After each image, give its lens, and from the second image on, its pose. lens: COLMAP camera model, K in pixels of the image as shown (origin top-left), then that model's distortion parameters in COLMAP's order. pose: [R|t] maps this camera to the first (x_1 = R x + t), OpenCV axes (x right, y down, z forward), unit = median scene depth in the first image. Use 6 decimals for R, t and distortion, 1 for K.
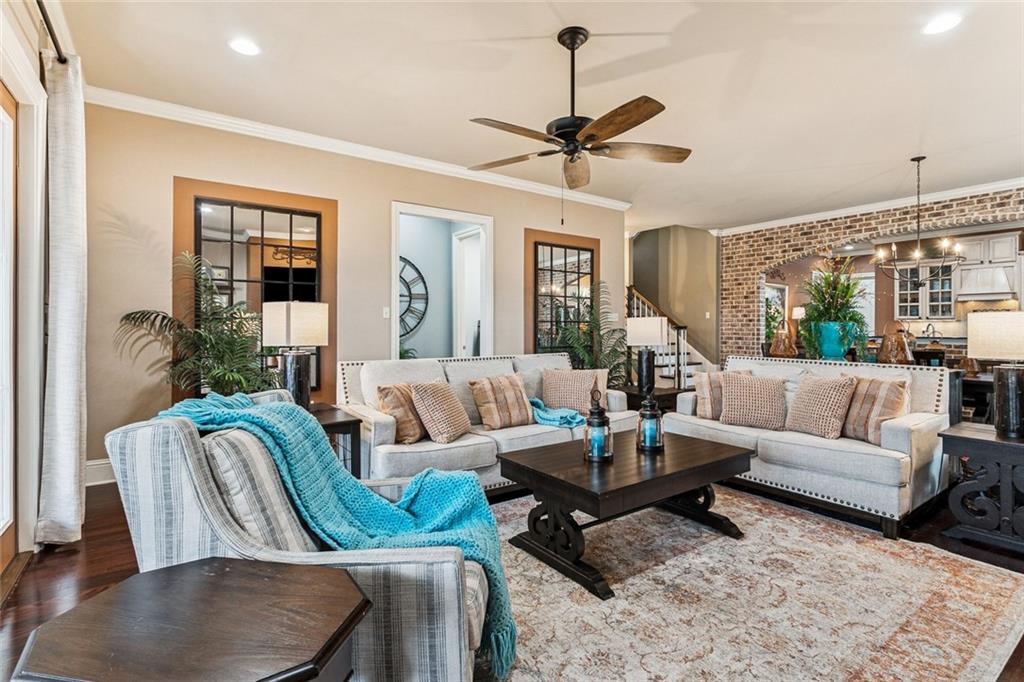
lens RADIAL K [[489.6, 0, 513.8], [0, 489.6, 330.8], [0, 0, 1]] dist [-0.003037, 0.001428]
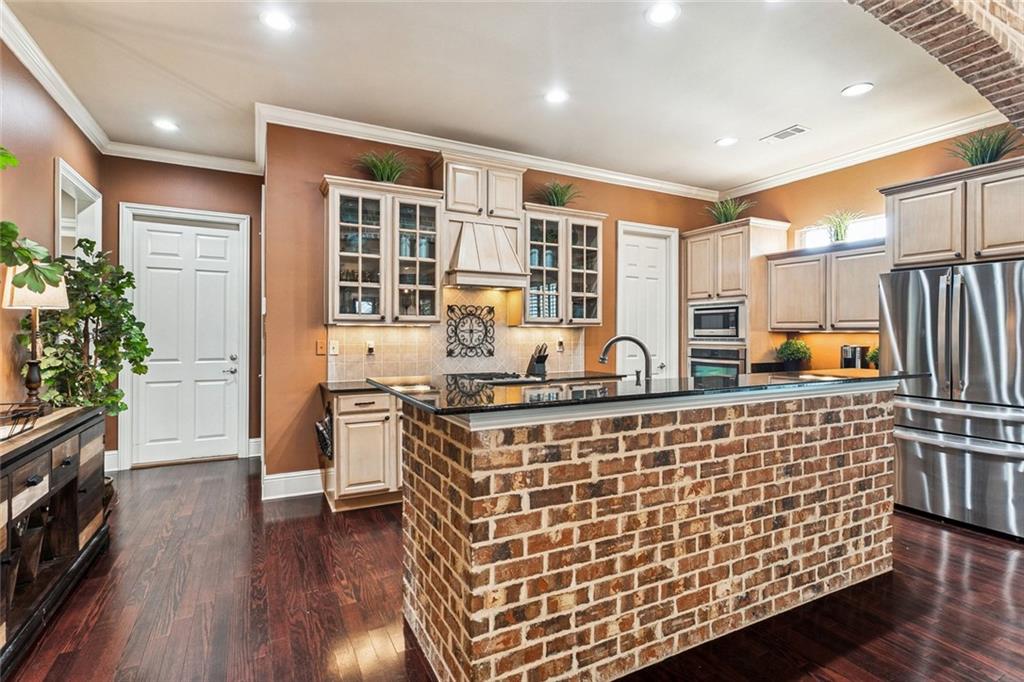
lens RADIAL K [[489.6, 0, 511.1], [0, 489.6, 332.4], [0, 0, 1]] dist [-0.003037, 0.001428]
pose [[0.136473, -0.005783, 0.990627, 0.495940], [0.005371, 0.999973, 0.005098, -0.018505], [-0.990629, 0.004625, 0.136501, 0.976026]]
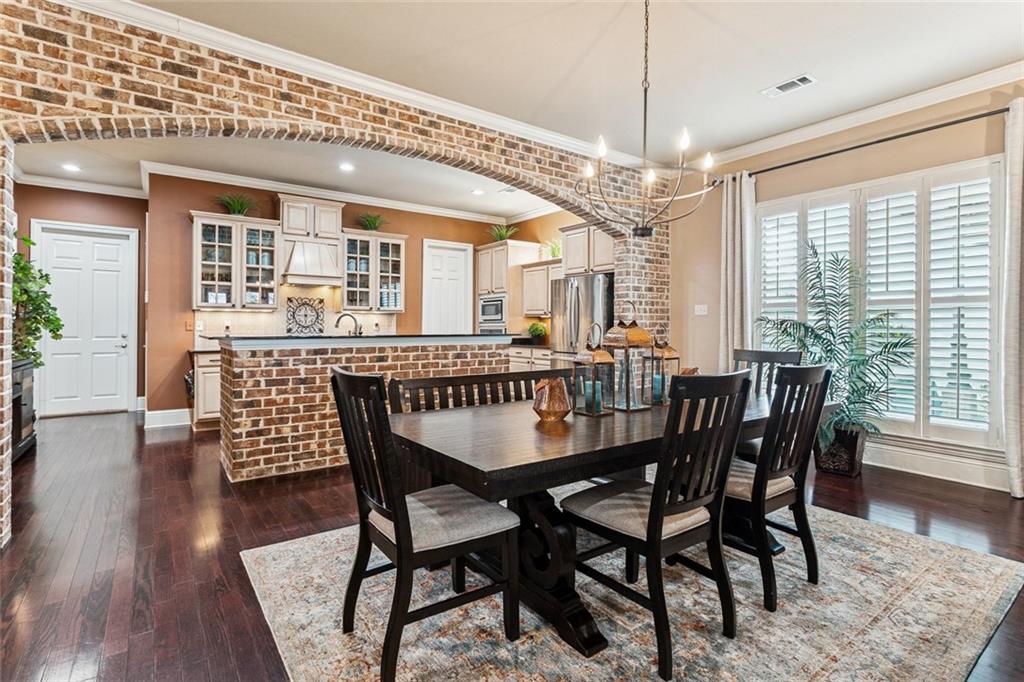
lens RADIAL K [[489.6, 0, 509.1], [0, 489.6, 323.1], [0, 0, 1]] dist [-0.003037, 0.001428]
pose [[-0.007684, 0.001200, 0.999970, 0.220666], [0.006215, 0.999980, -0.001153, -0.000901], [-0.999951, 0.006205, -0.007691, 0.757621]]
